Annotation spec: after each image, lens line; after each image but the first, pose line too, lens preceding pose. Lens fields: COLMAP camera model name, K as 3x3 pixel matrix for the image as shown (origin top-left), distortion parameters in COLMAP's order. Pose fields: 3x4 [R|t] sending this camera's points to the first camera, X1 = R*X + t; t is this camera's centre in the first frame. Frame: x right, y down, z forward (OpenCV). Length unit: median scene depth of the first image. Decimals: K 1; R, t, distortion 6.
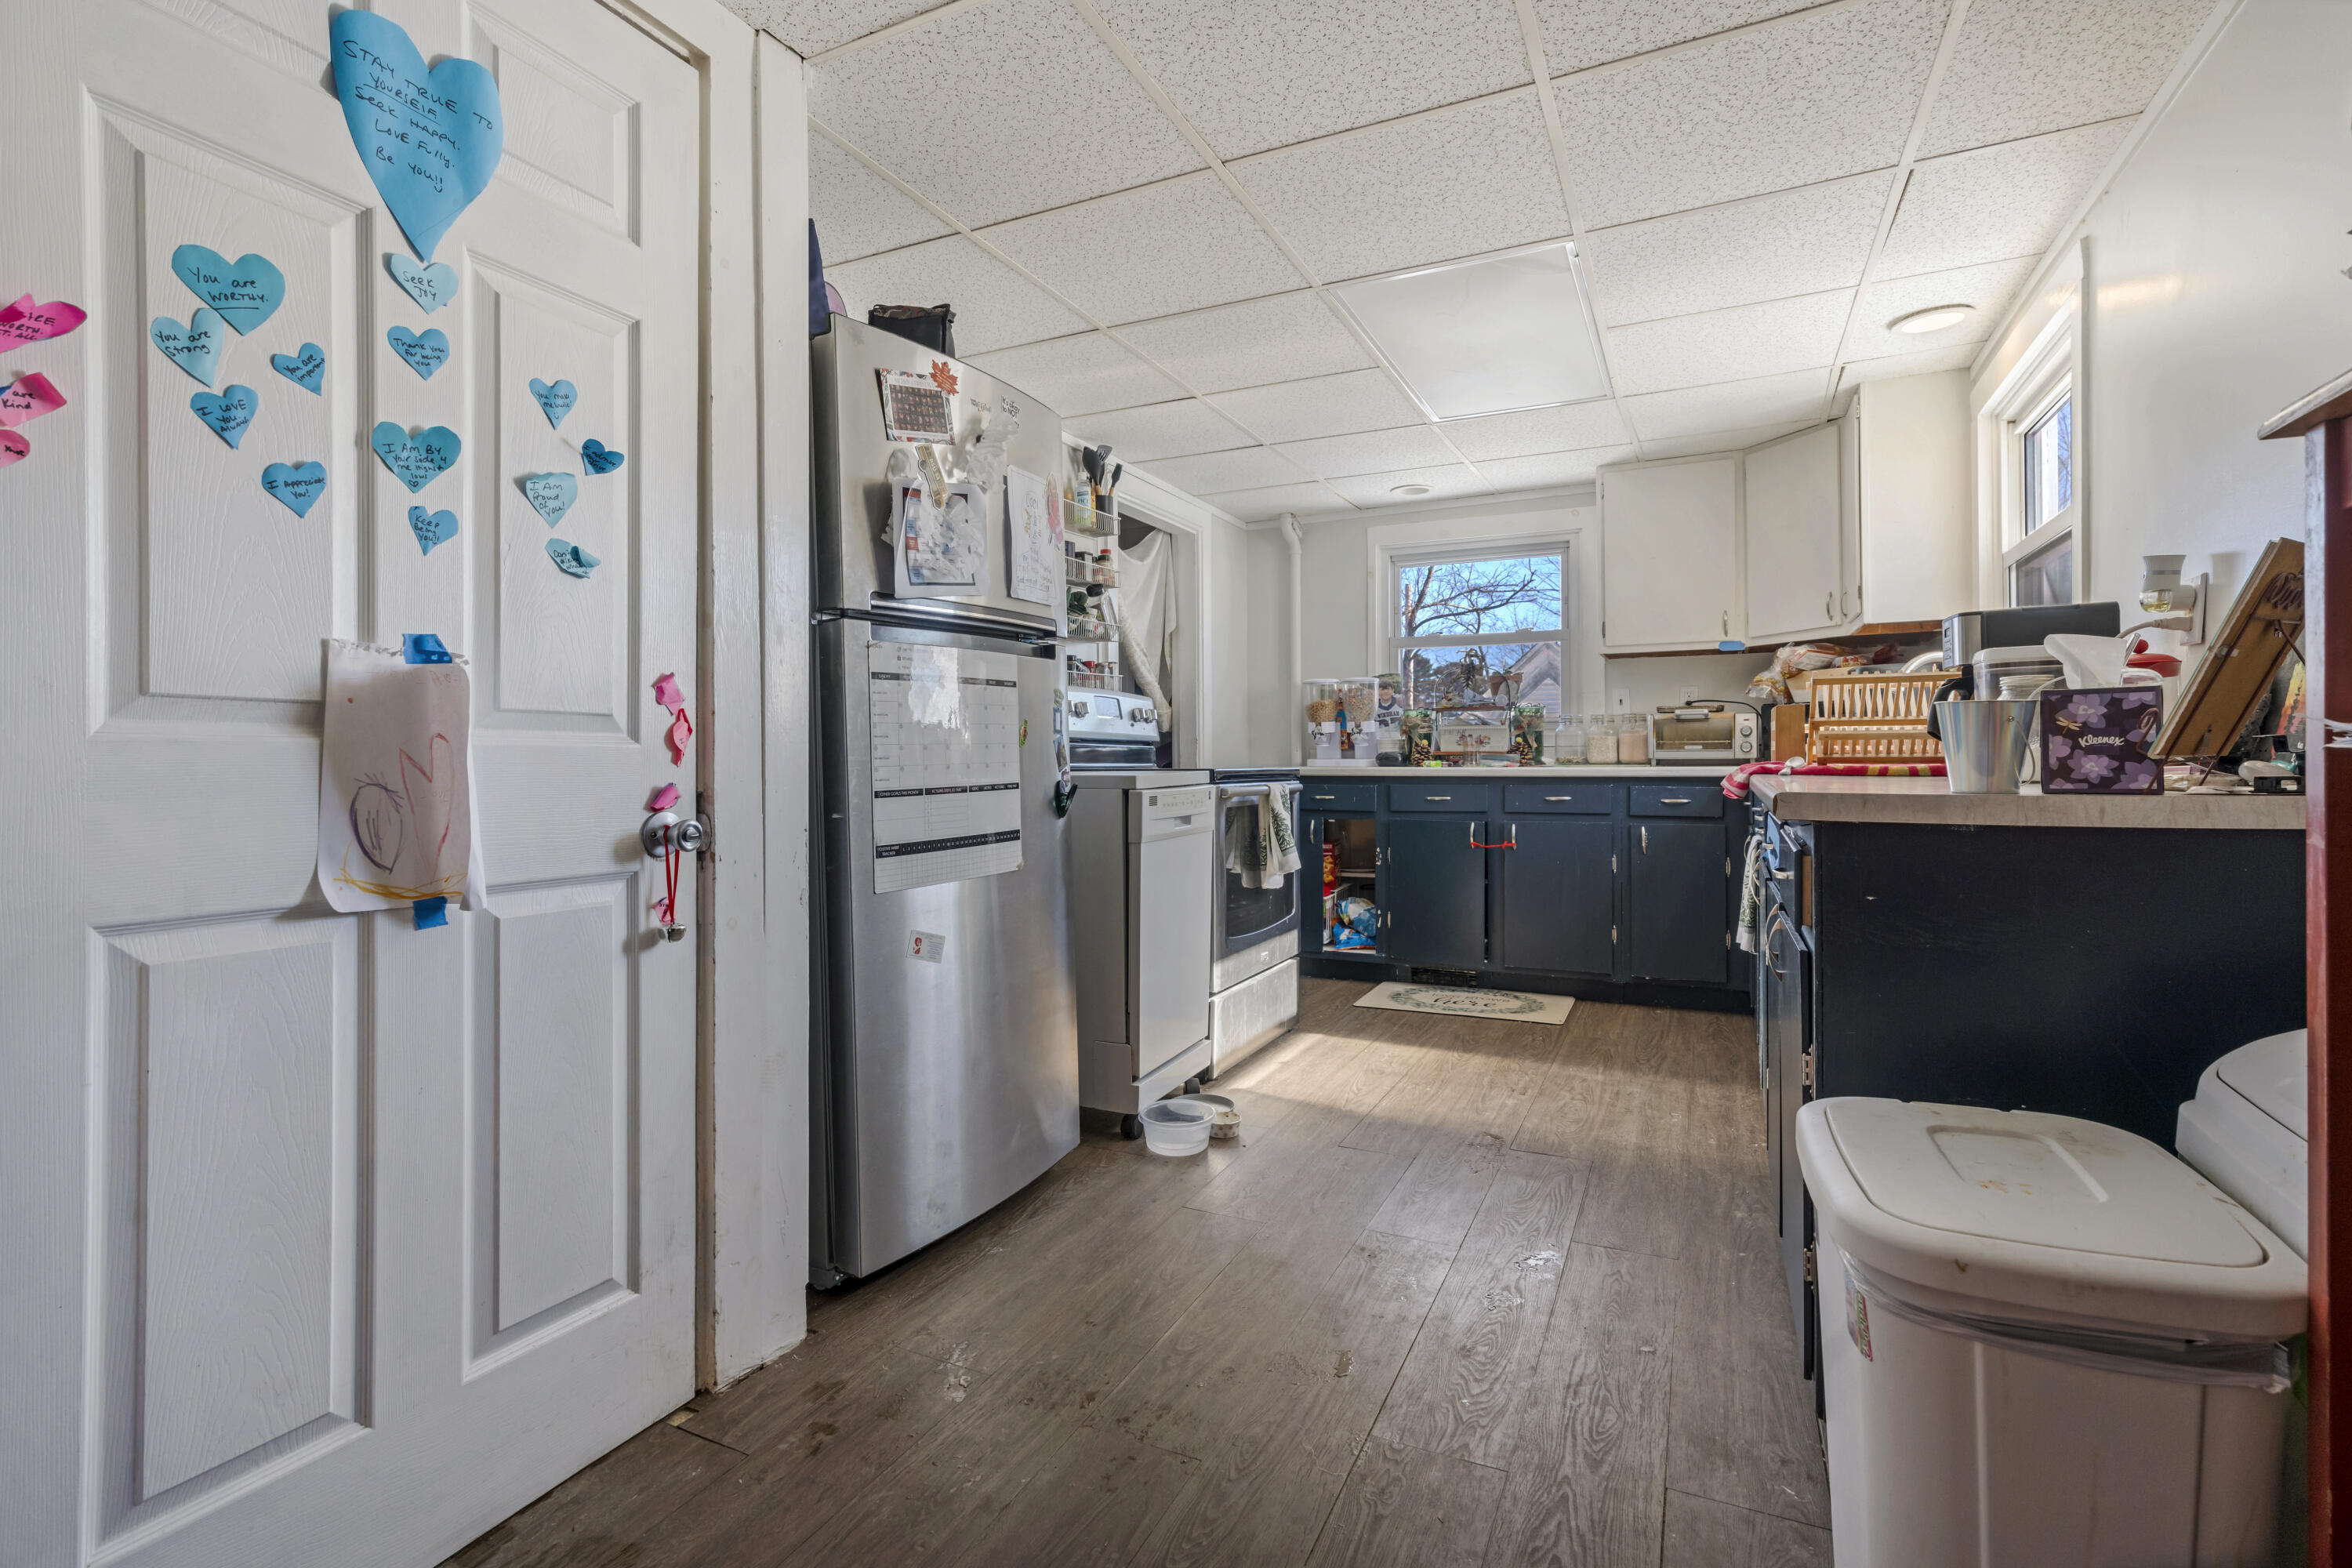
lens RADIAL K [[1090.6, 0, 1174.0], [0, 1090.6, 766.9], [0, 0, 1]] dist [-0.003430, -0.000549]
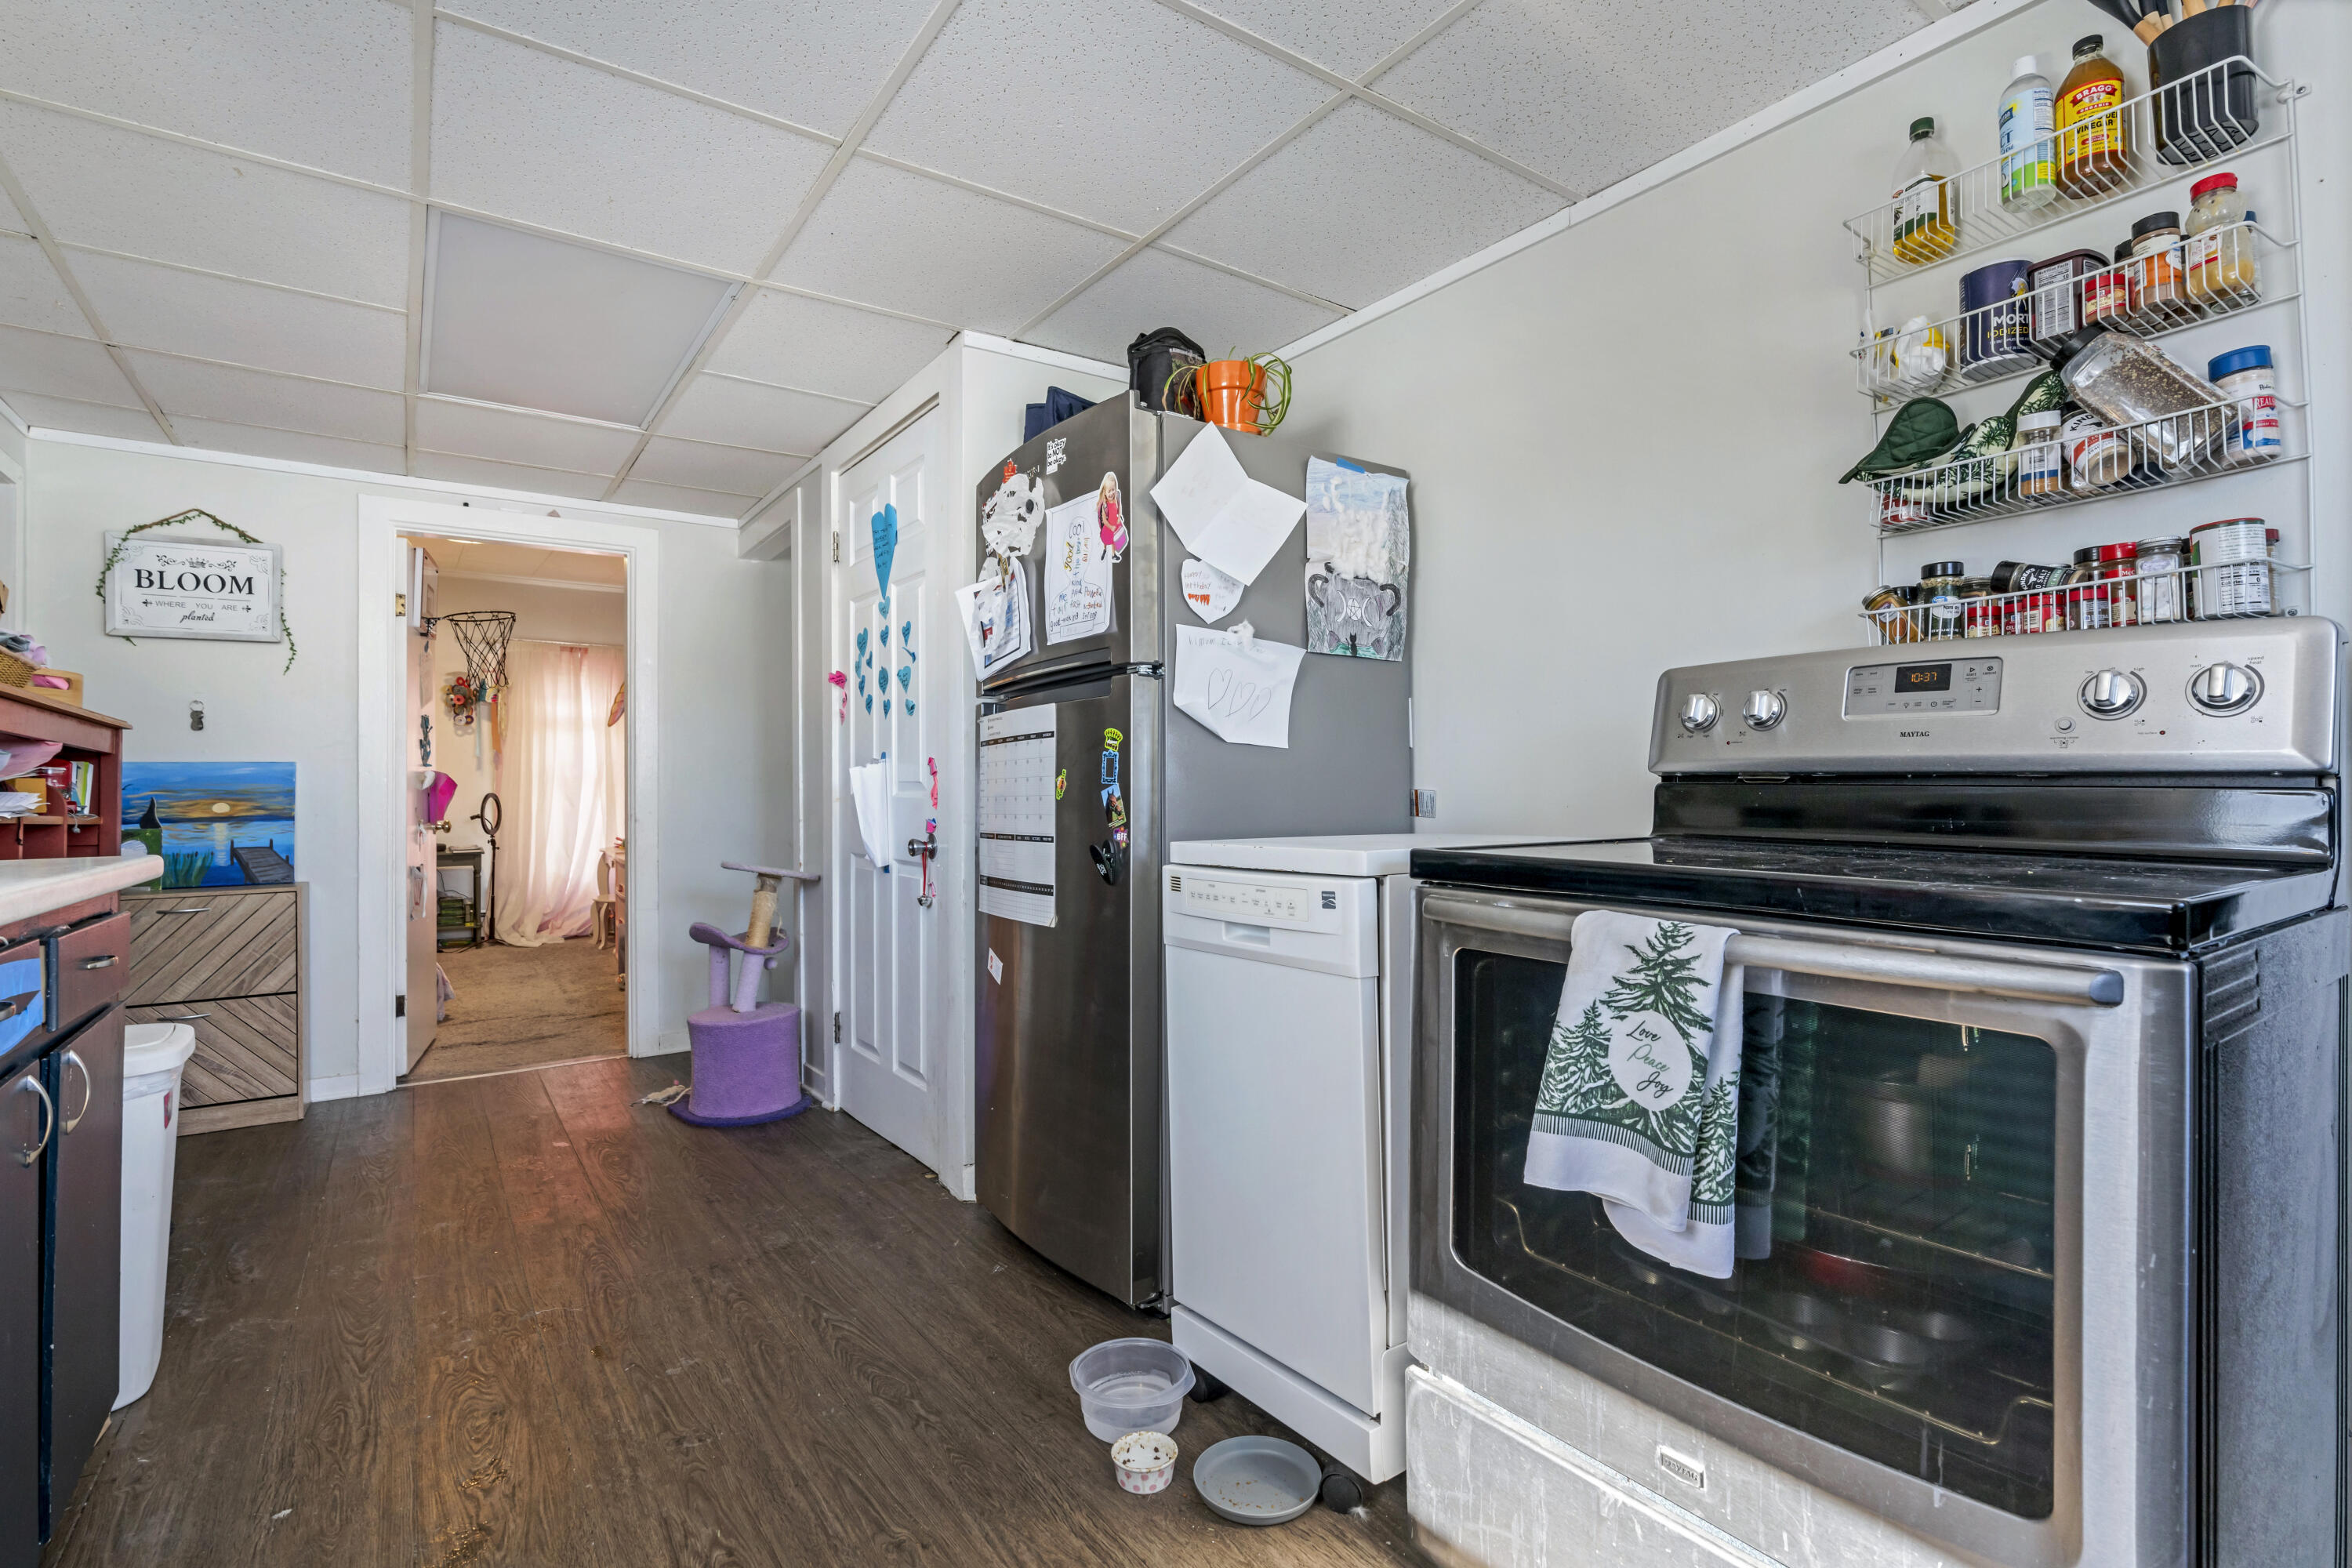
lens RADIAL K [[1090.6, 0, 1168.9], [0, 1090.6, 781.8], [0, 0, 1]] dist [-0.003430, -0.000549]
pose [[-0.485716, 0.004653, -0.874104, 0.654975], [0.000591, 0.999987, 0.004995, -0.038689], [0.874117, 0.001910, -0.485712, 1.575201]]
